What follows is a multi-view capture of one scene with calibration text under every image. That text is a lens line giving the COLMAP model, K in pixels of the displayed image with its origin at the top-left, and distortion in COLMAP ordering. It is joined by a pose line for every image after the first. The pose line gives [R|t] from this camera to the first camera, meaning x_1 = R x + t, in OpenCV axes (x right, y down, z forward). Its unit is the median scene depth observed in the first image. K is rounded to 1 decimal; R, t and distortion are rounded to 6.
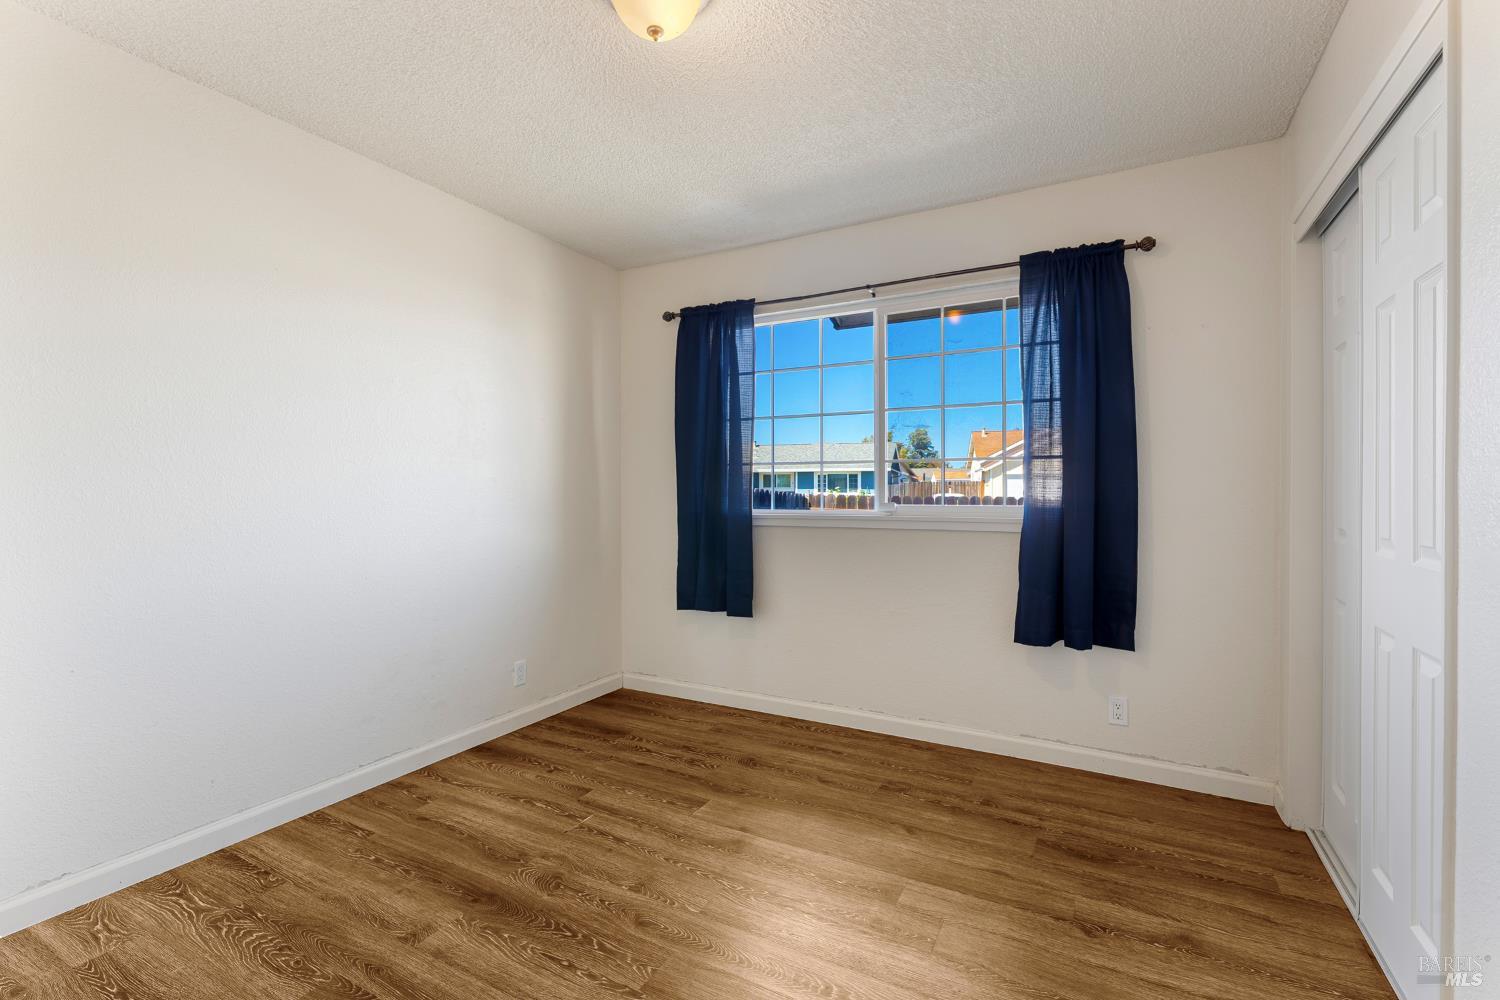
lens RADIAL K [[669.8, 0, 745.6], [0, 669.8, 493.5], [0, 0, 1]] dist [-0.000855, 0.000385]
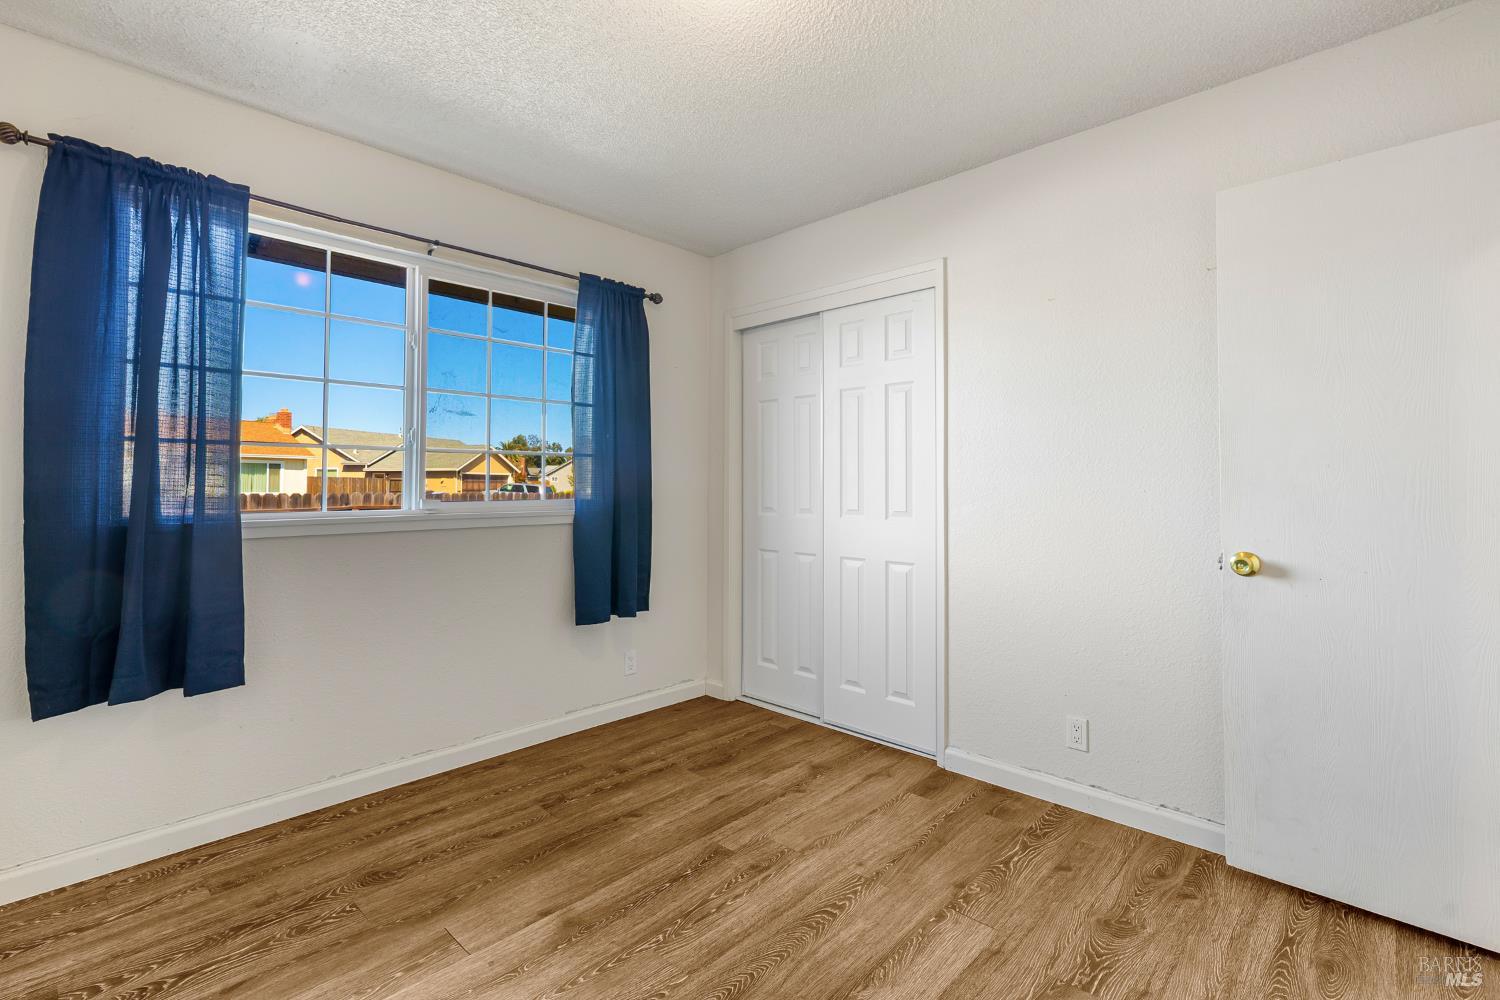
lens RADIAL K [[669.8, 0, 754.6], [0, 669.8, 467.7], [0, 0, 1]] dist [-0.000855, 0.000385]
pose [[0.259037, 0.025720, 0.965525, -0.575738], [0.001843, 0.999630, -0.027123, -0.002840], [-0.965866, 0.008805, 0.258894, 0.441756]]
